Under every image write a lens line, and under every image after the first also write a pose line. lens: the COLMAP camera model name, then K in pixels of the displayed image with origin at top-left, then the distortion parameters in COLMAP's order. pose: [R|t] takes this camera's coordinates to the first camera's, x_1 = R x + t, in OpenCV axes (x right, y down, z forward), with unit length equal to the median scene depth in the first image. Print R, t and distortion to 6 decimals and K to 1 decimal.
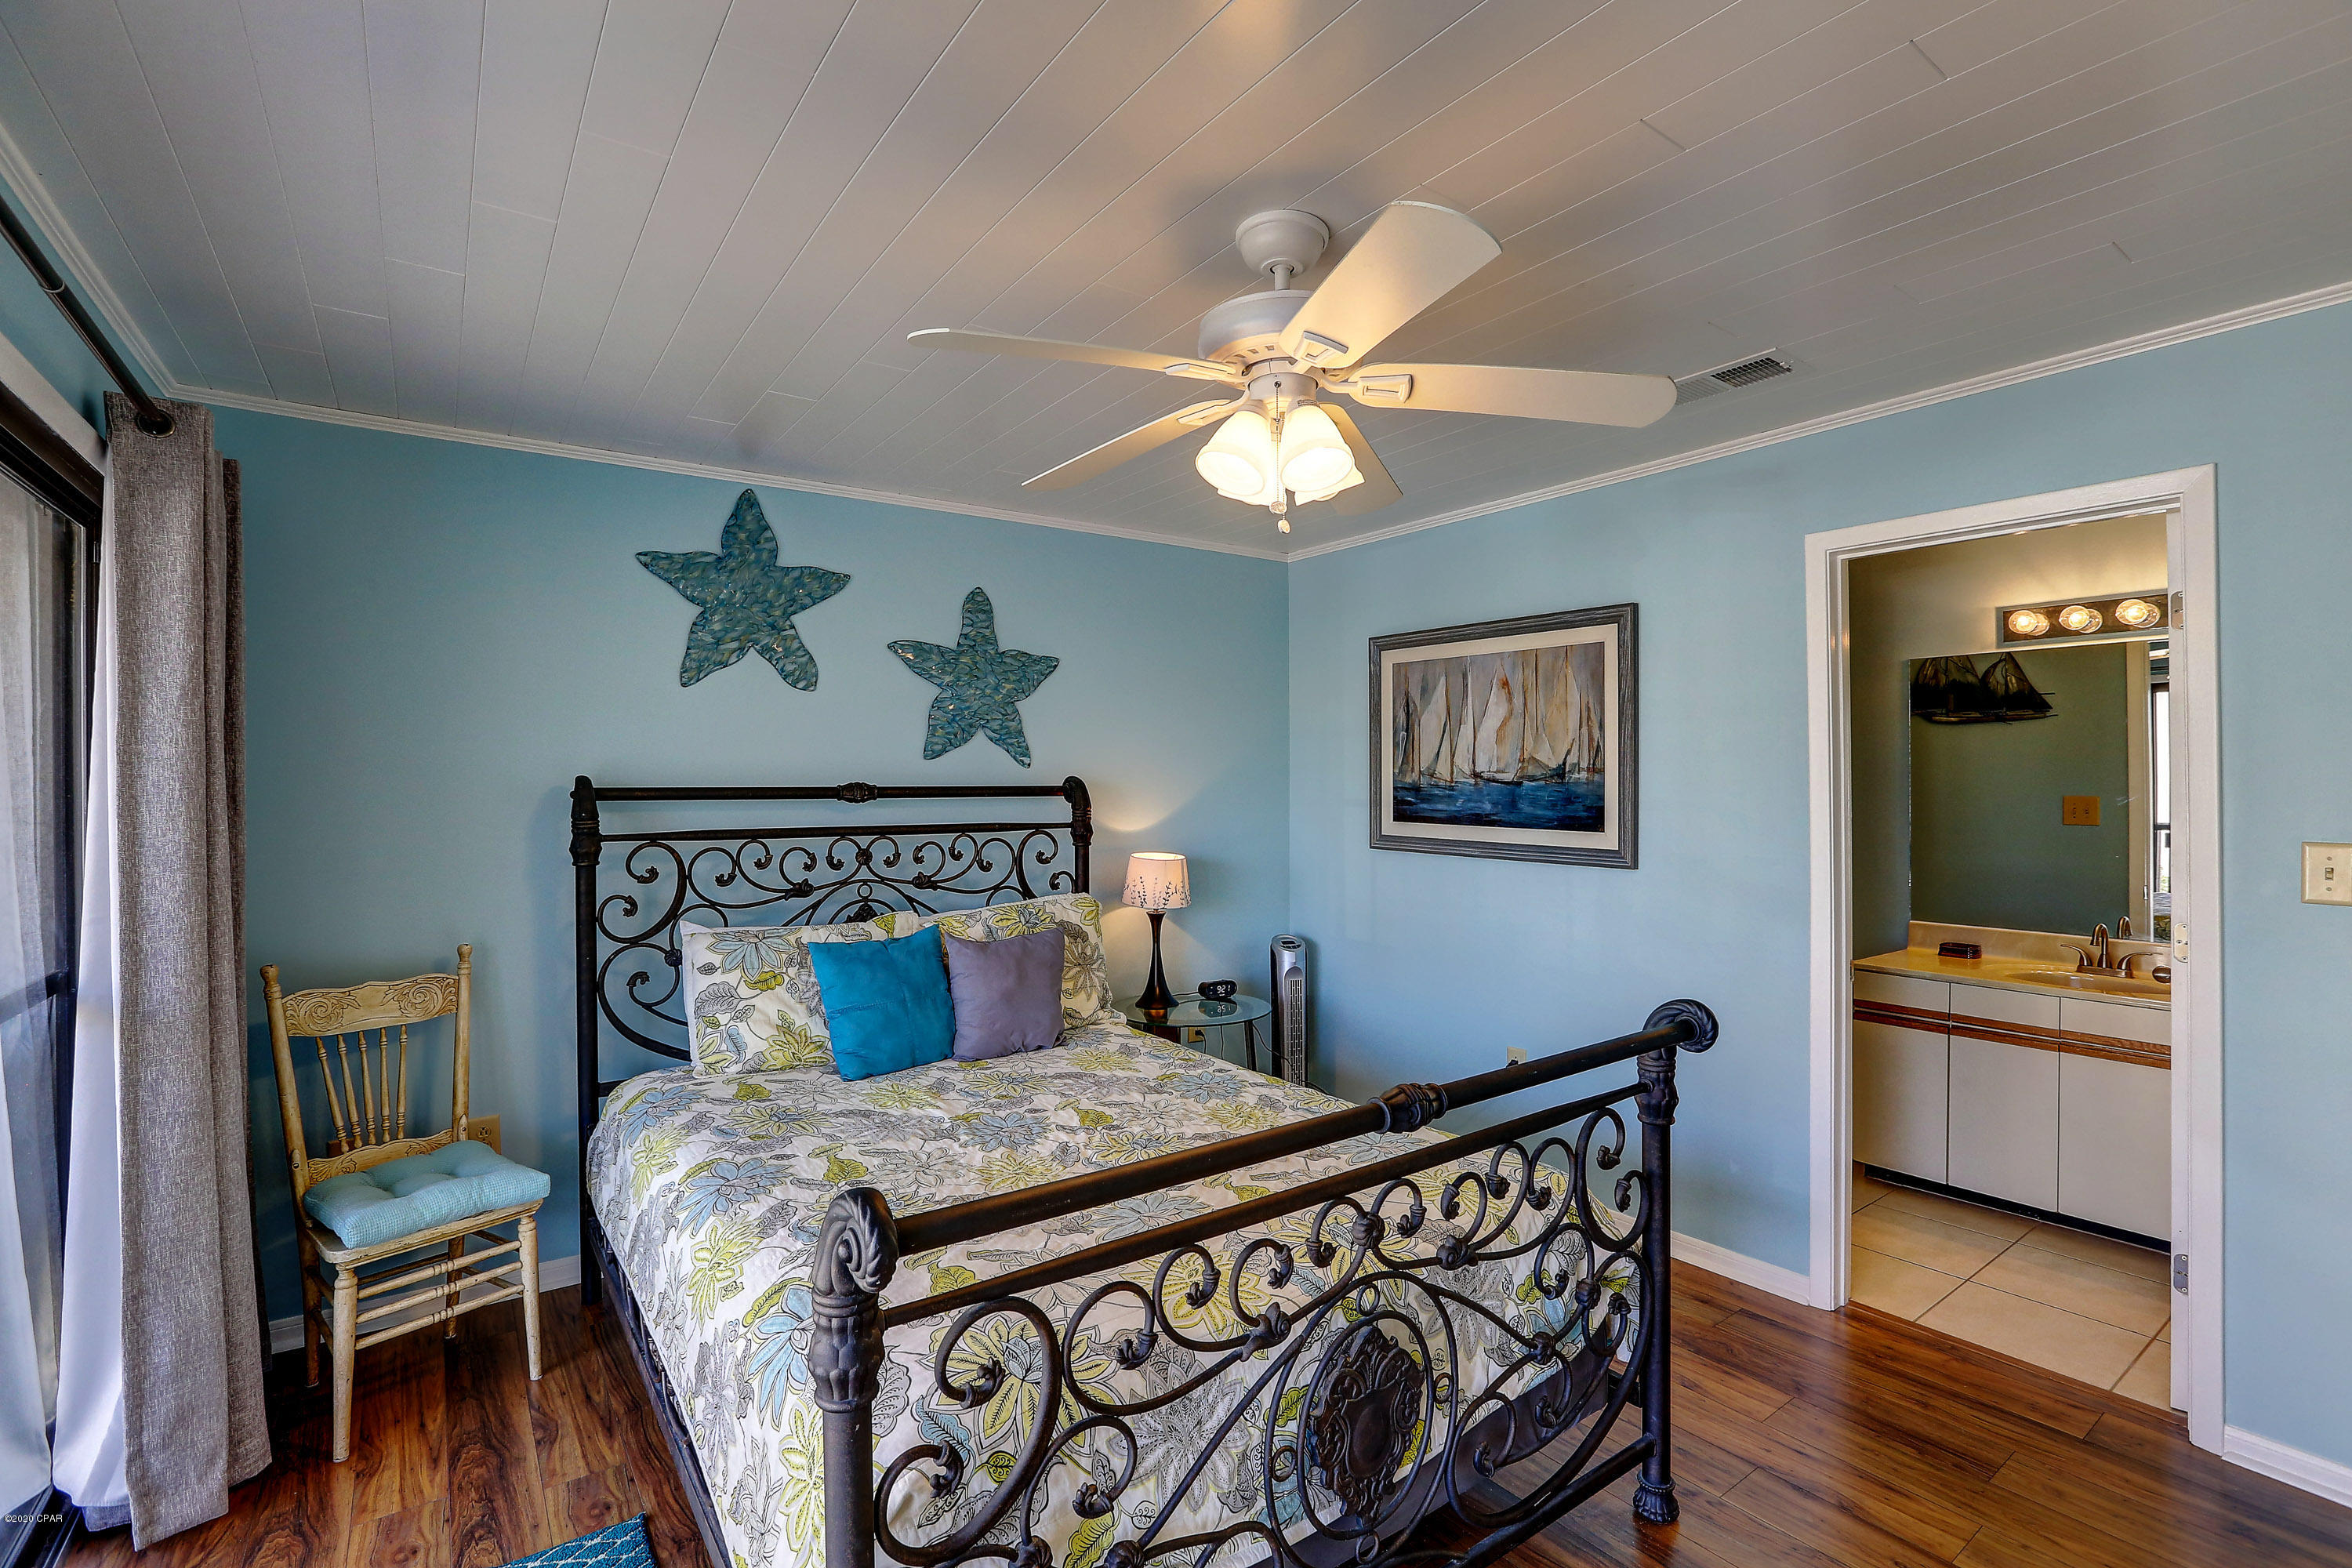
lens RADIAL K [[1069.5, 0, 1169.9], [0, 1069.5, 779.9], [0, 0, 1]] dist [-0.051096, 0.017086]
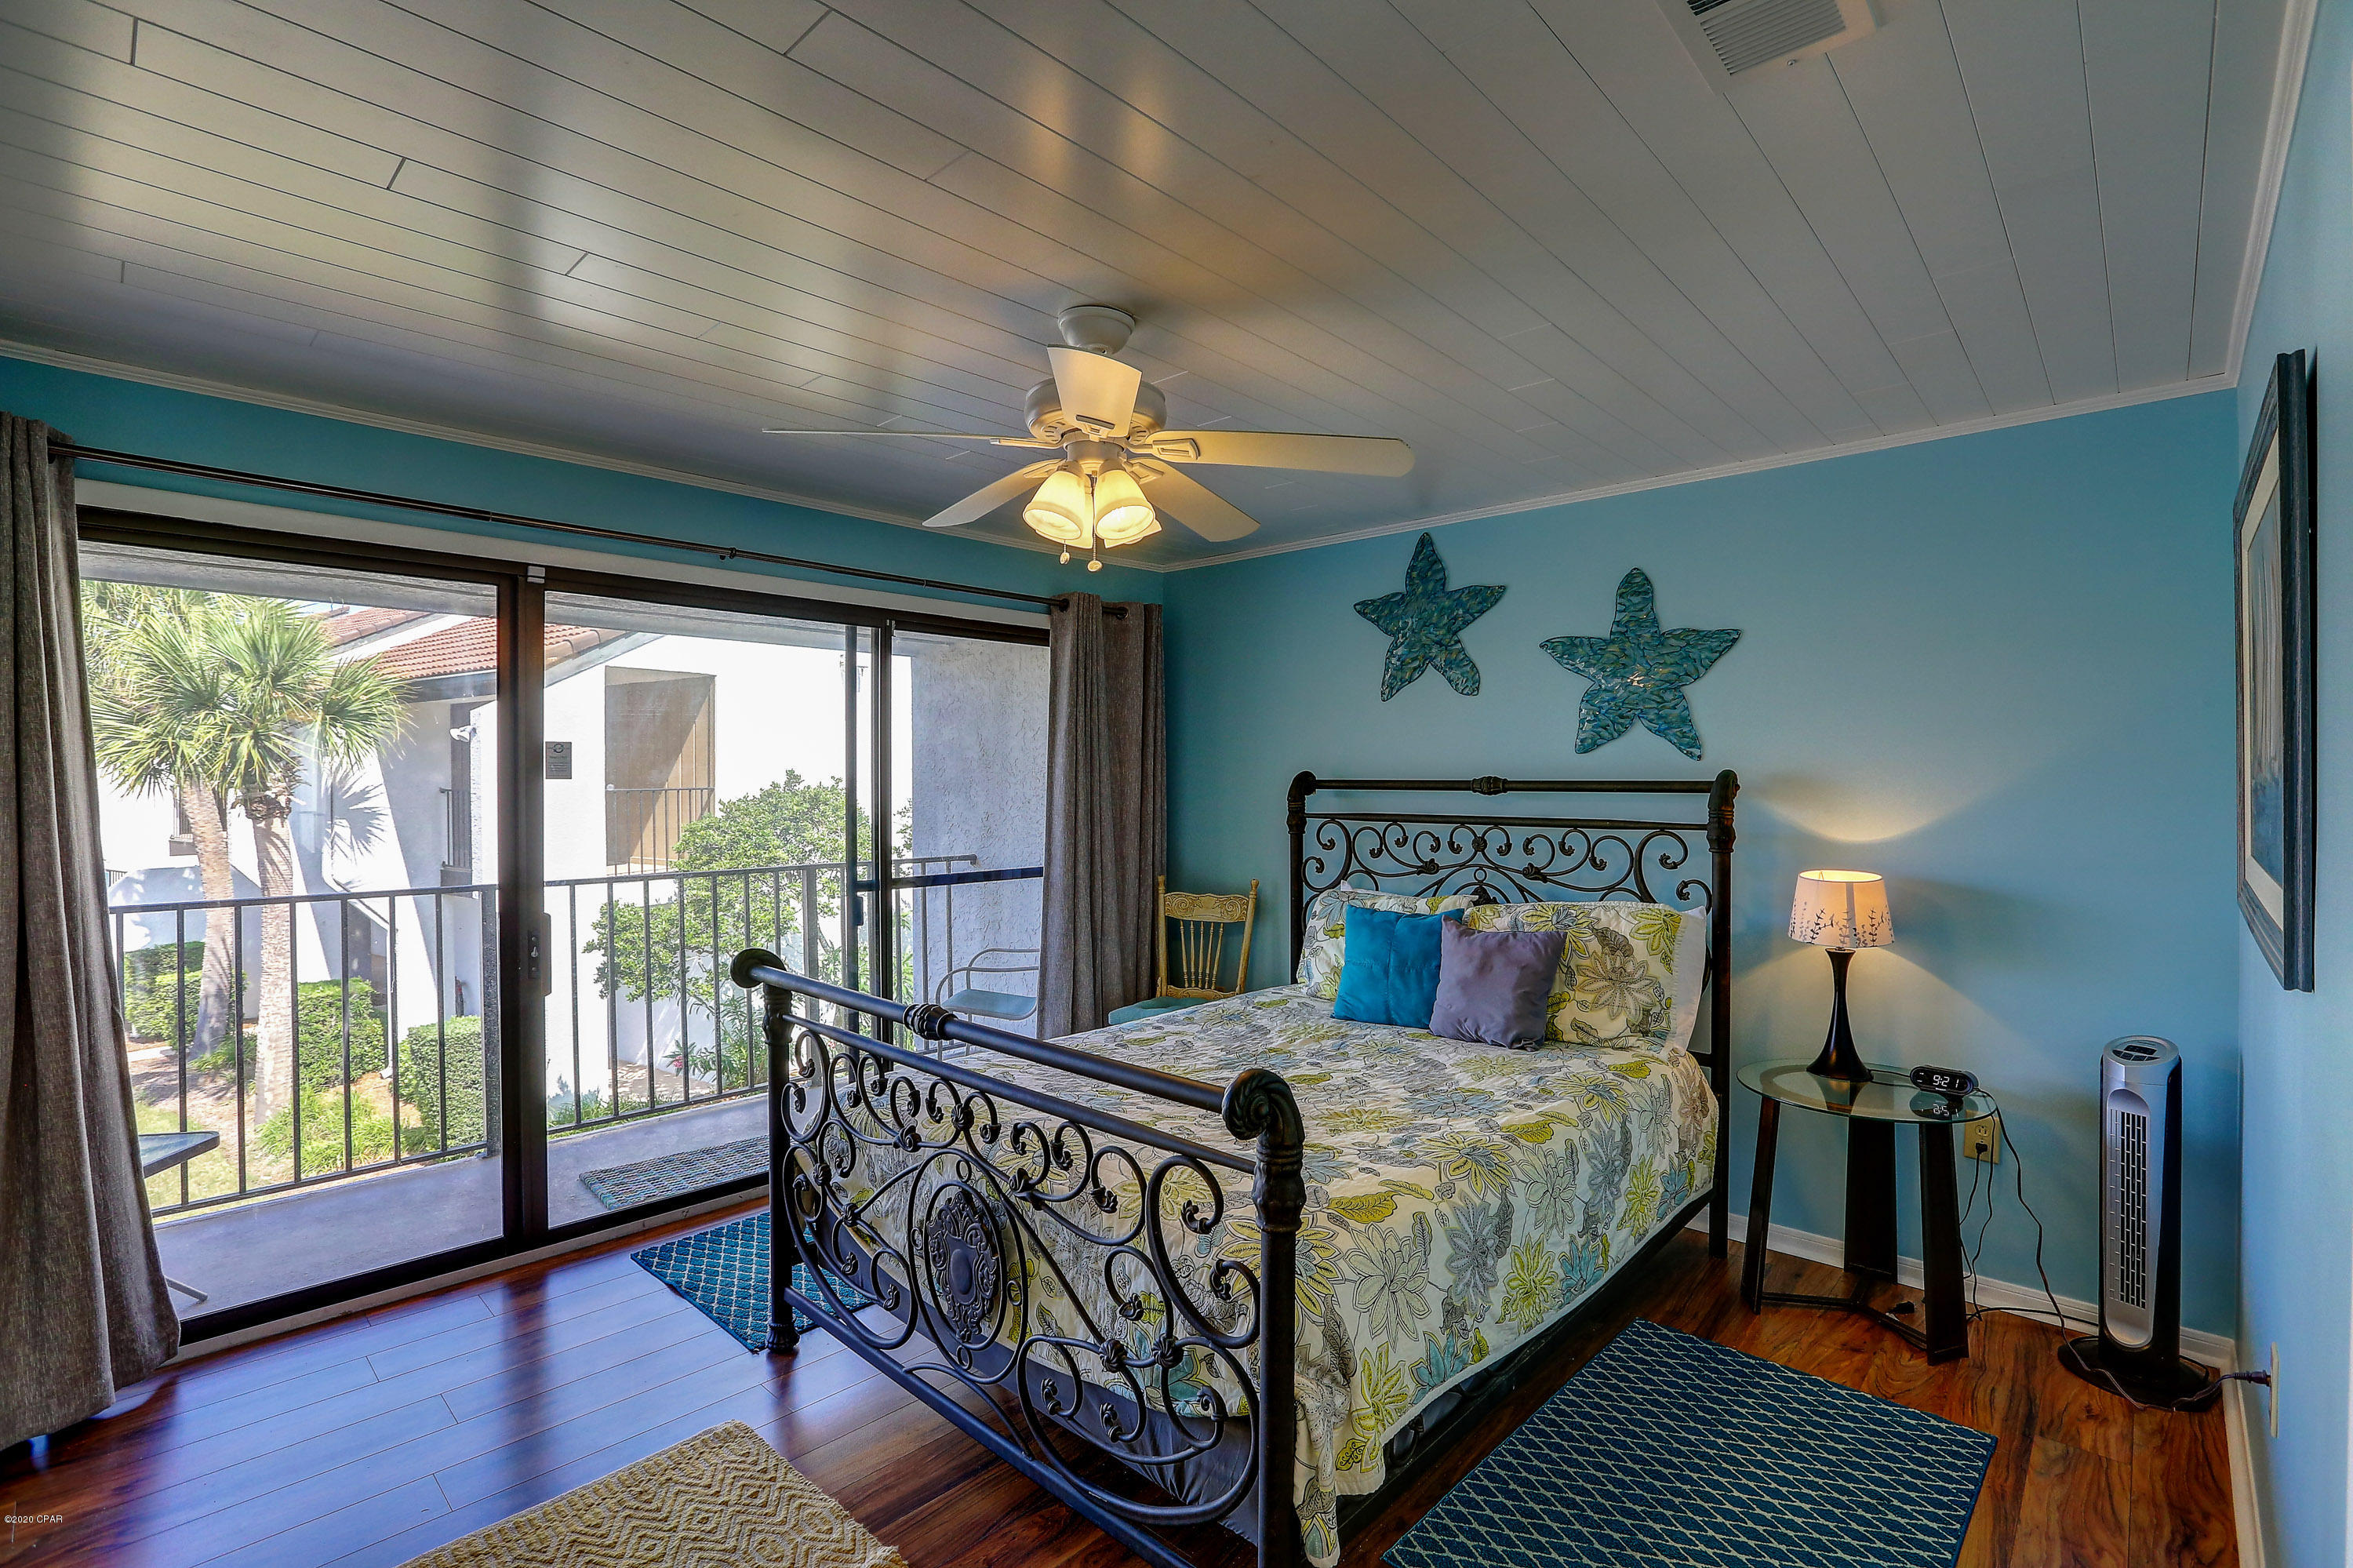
lens RADIAL K [[1070.0, 0, 1170.4], [0, 1070.0, 779.9], [0, 0, 1]] dist [-0.051096, 0.017086]
pose [[0.207291, 0.009206, -0.978236, 0.731408], [0.004606, 0.999935, 0.010386, -0.007181], [0.978268, -0.006658, 0.207235, 0.461469]]
